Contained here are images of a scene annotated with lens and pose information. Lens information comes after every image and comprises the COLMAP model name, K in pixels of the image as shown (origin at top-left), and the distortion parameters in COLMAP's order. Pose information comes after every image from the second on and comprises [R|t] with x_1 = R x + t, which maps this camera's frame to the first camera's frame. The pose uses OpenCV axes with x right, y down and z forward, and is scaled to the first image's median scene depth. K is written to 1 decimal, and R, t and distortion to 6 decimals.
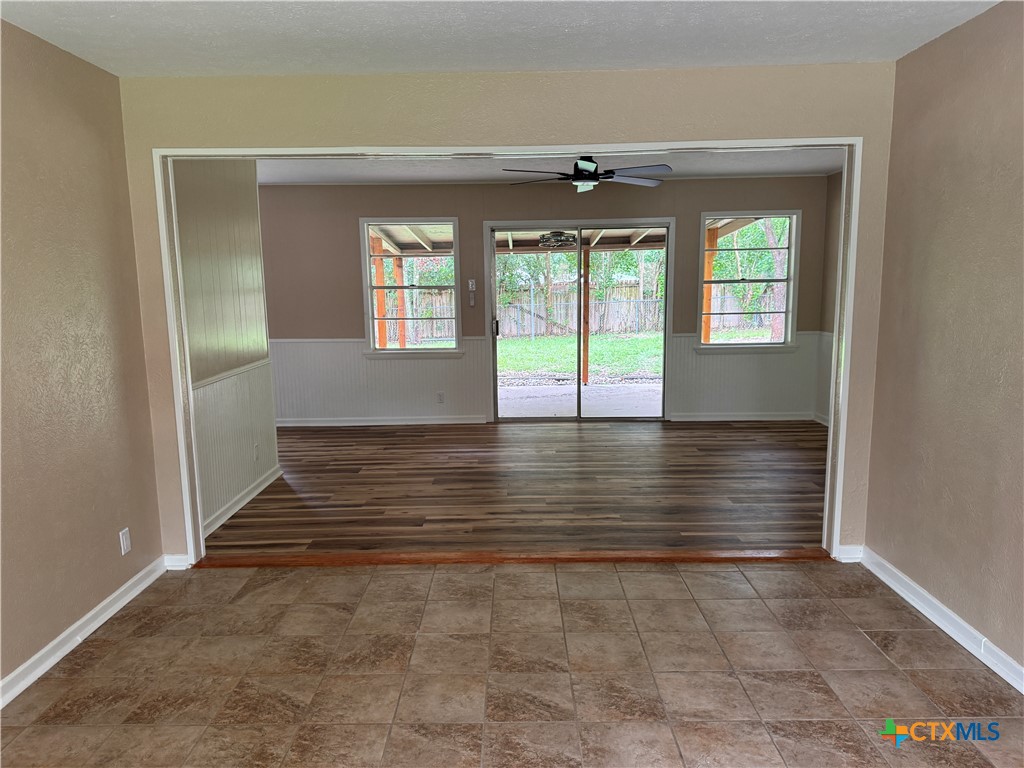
lens RADIAL K [[713.7, 0, 512.0], [0, 713.7, 384.0], [0, 0, 1]] dist [0.172442, -0.311185]
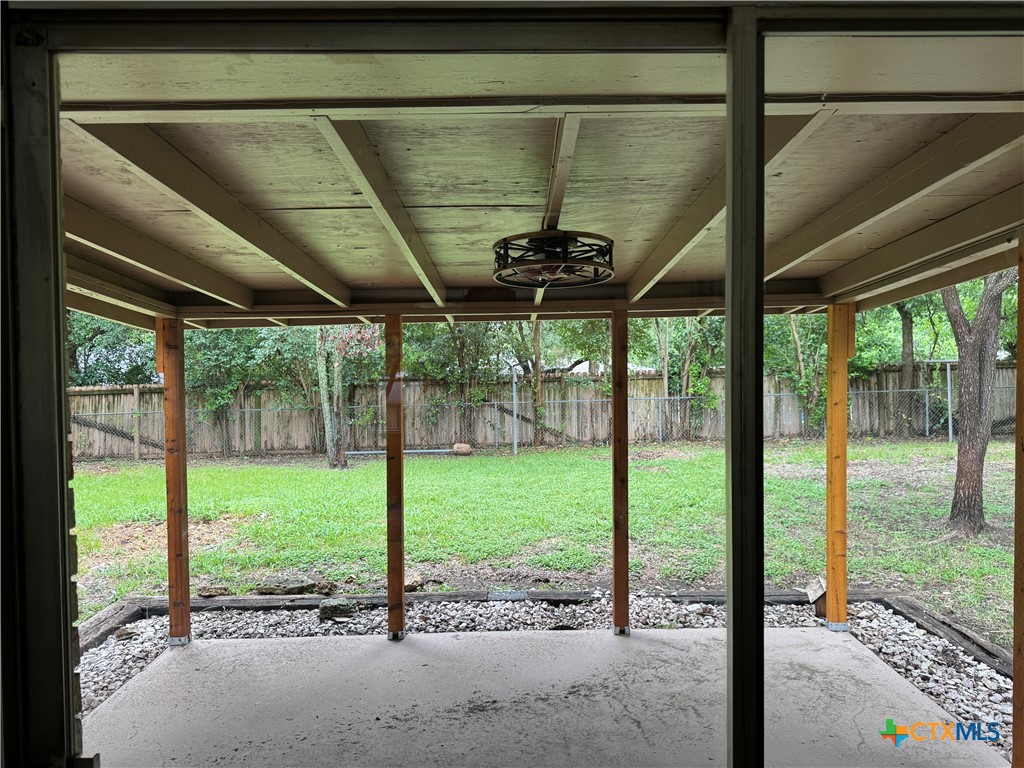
lens RADIAL K [[713.7, 0, 512.0], [0, 713.7, 384.0], [0, 0, 1]] dist [0.172442, -0.311185]
pose [[0.999934, 0.004030, 0.010803, 0.017402], [-0.002735, 0.993086, -0.117354, -0.045551], [-0.011202, 0.117317, 0.993031, 0.284861]]
